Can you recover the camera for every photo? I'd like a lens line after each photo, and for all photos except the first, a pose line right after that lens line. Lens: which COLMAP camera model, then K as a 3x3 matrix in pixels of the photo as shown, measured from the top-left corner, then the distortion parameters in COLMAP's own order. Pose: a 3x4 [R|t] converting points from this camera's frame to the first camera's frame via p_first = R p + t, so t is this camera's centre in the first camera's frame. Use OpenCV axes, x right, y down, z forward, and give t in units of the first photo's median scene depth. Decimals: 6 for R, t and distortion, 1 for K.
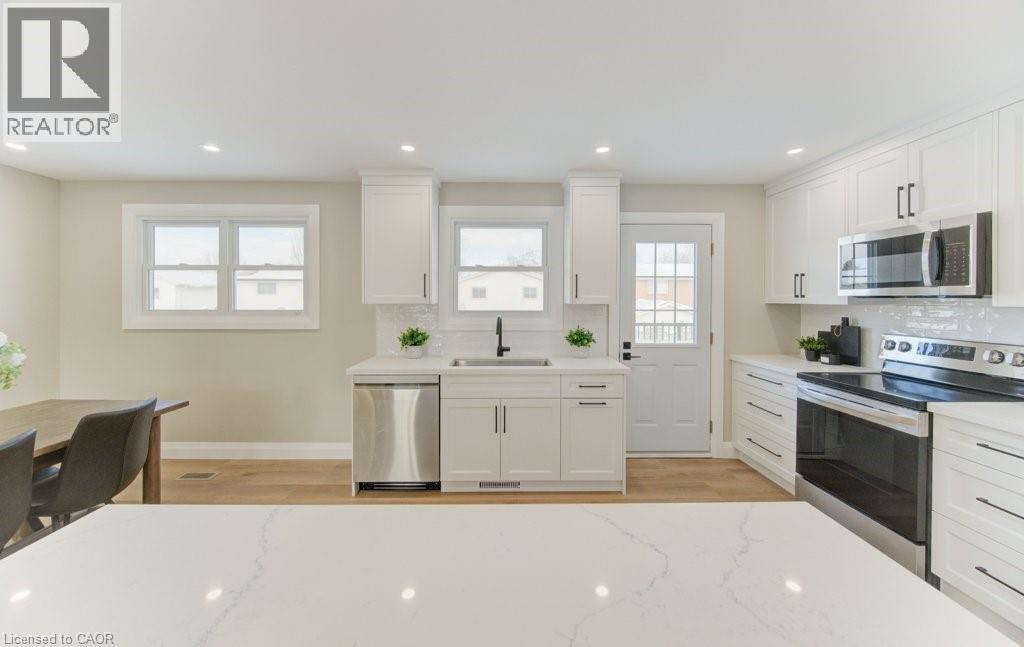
lens RADIAL K [[380.9, 0, 504.7], [0, 380.9, 300.7], [0, 0, 1]] dist [-0.000404, 0.000103]
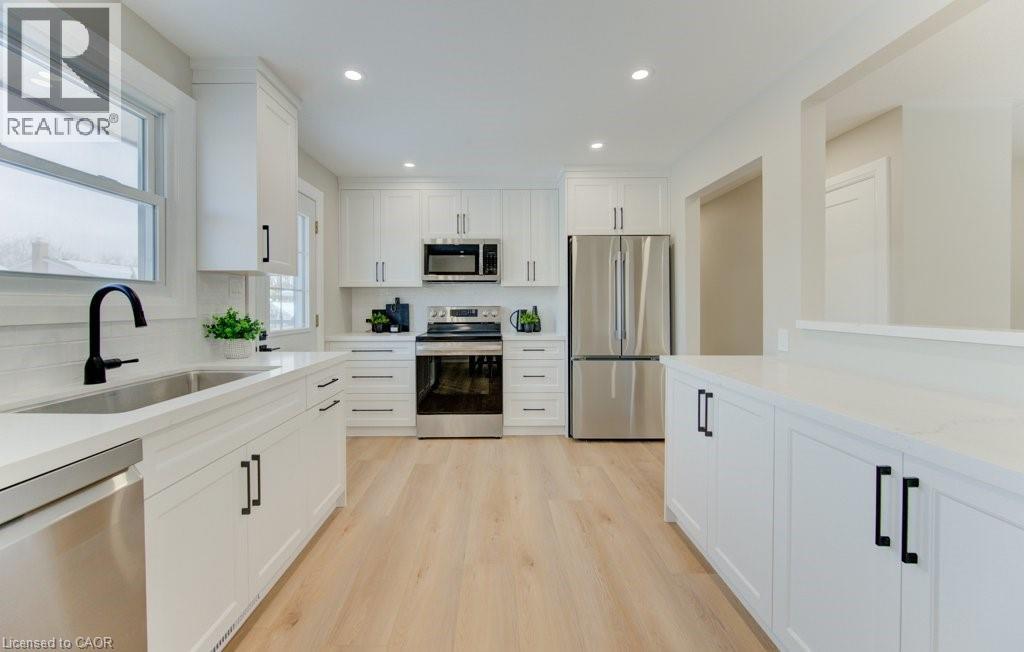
lens RADIAL K [[391.6, 0, 488.9], [0, 391.6, 307.8], [0, 0, 1]] dist [-0.001257, -0.000099]
pose [[0.013833, -0.006018, 0.999886, -0.471386], [0.005868, 0.999965, 0.005937, 0.069022], [-0.999887, 0.005785, 0.013868, 0.607698]]
